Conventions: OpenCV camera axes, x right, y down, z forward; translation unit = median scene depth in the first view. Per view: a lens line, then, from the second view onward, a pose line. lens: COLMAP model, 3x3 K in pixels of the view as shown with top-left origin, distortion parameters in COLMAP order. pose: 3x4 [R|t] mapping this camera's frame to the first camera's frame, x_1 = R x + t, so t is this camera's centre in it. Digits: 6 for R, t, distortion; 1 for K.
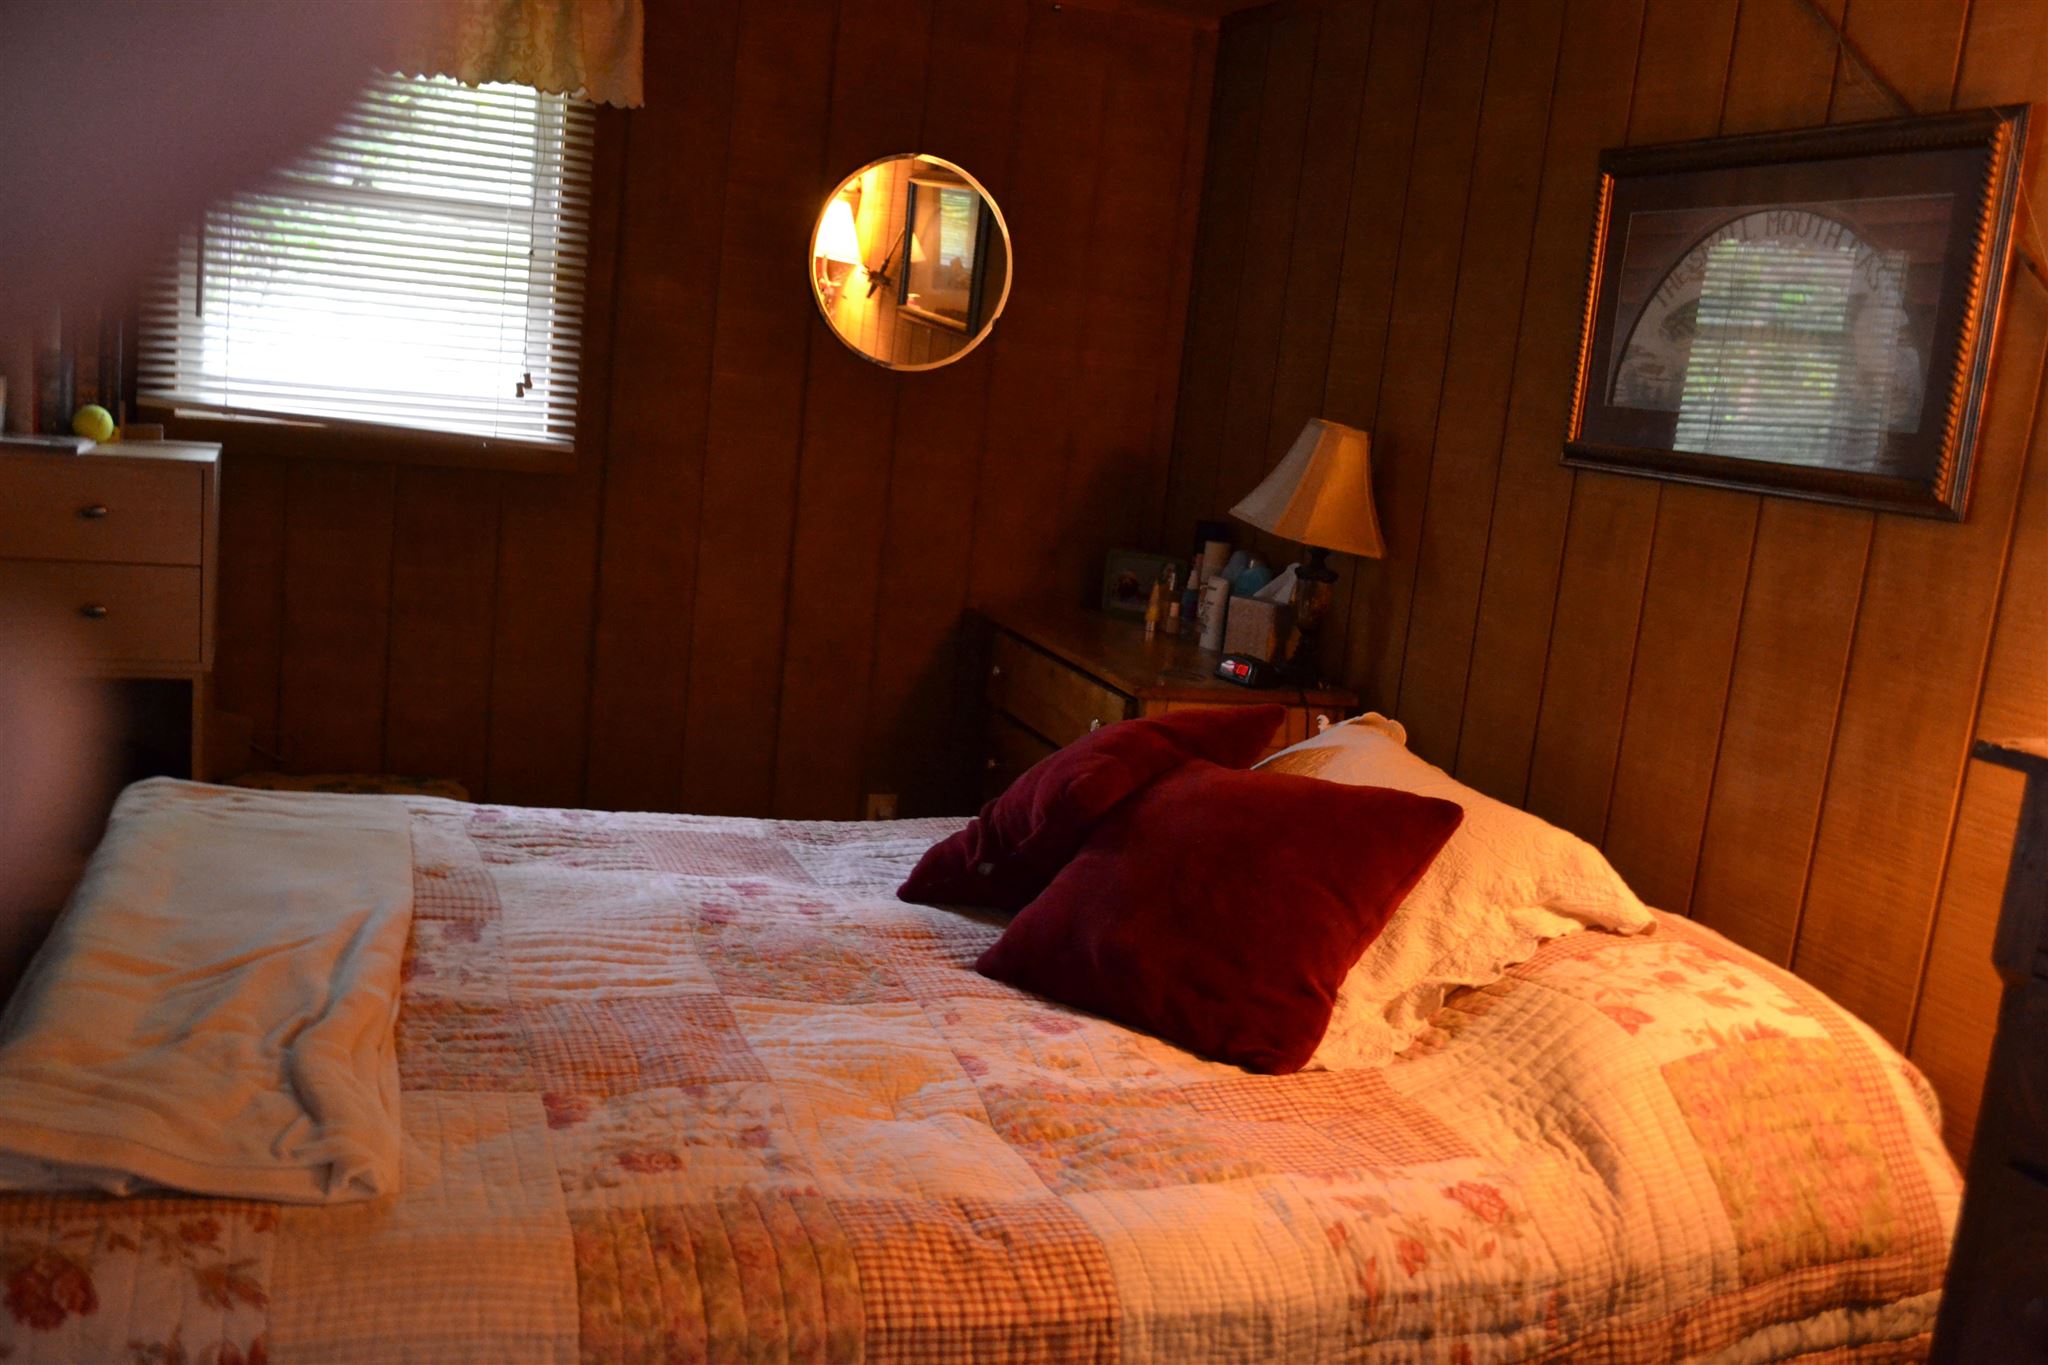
lens RADIAL K [[1829.0, 0, 1024.6], [0, 1829.0, 683.6], [0, 0, 1]] dist [-0.013799, 0.008391]
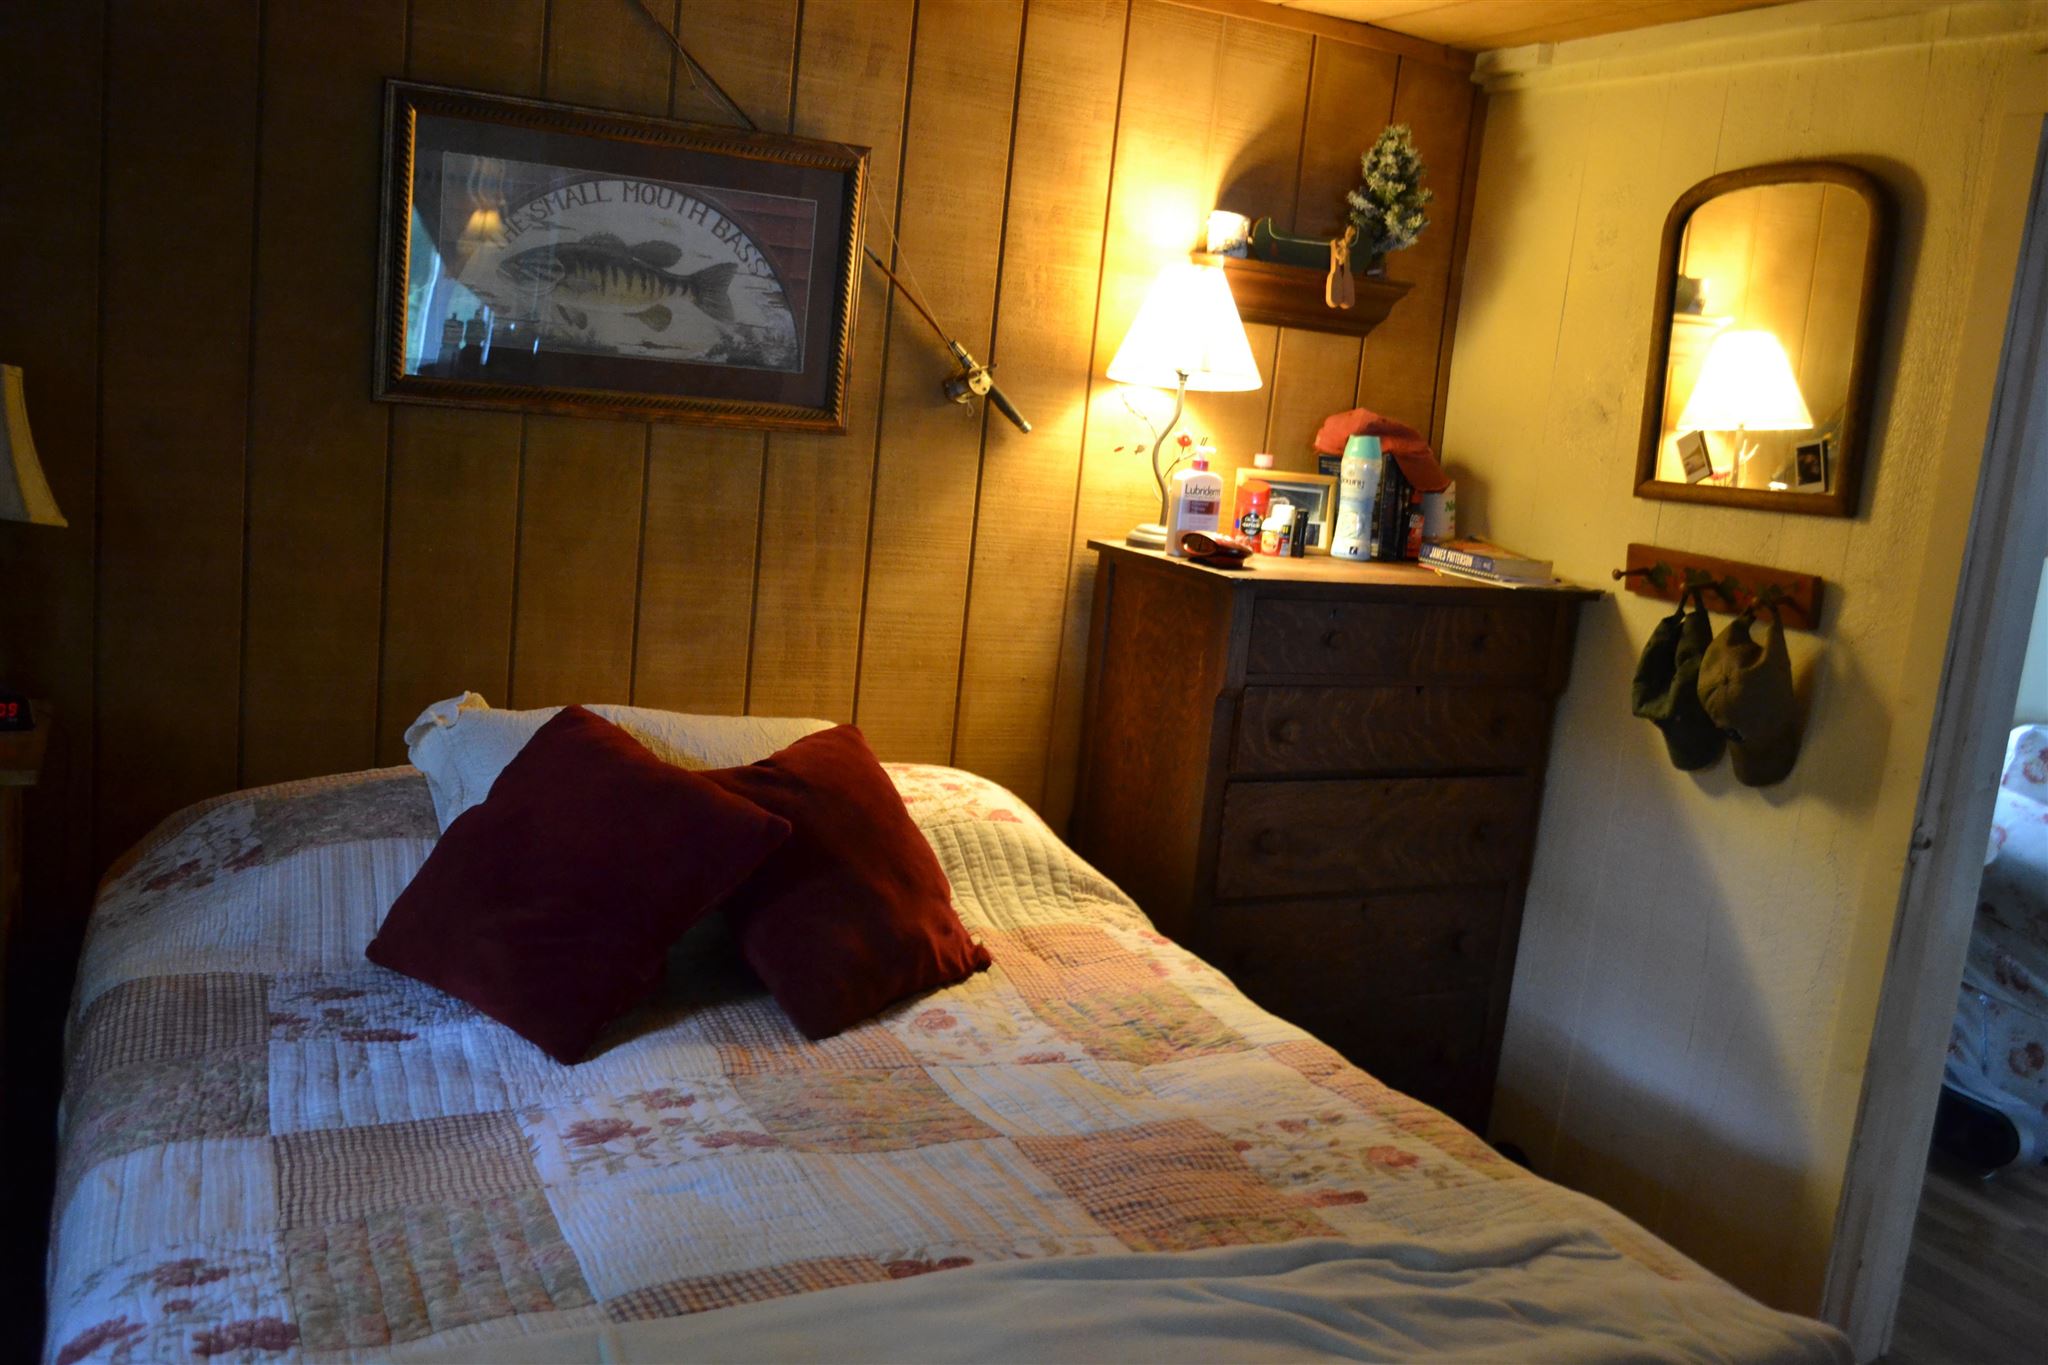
lens RADIAL K [[1829.0, 0, 1024.6], [0, 1829.0, 680.0], [0, 0, 1]] dist [-0.013799, 0.008391]
pose [[-0.097428, -0.269703, 0.958002, -0.883845], [0.072624, 0.958089, 0.277113, -0.275130], [-0.992589, 0.096573, -0.073758, 0.919938]]
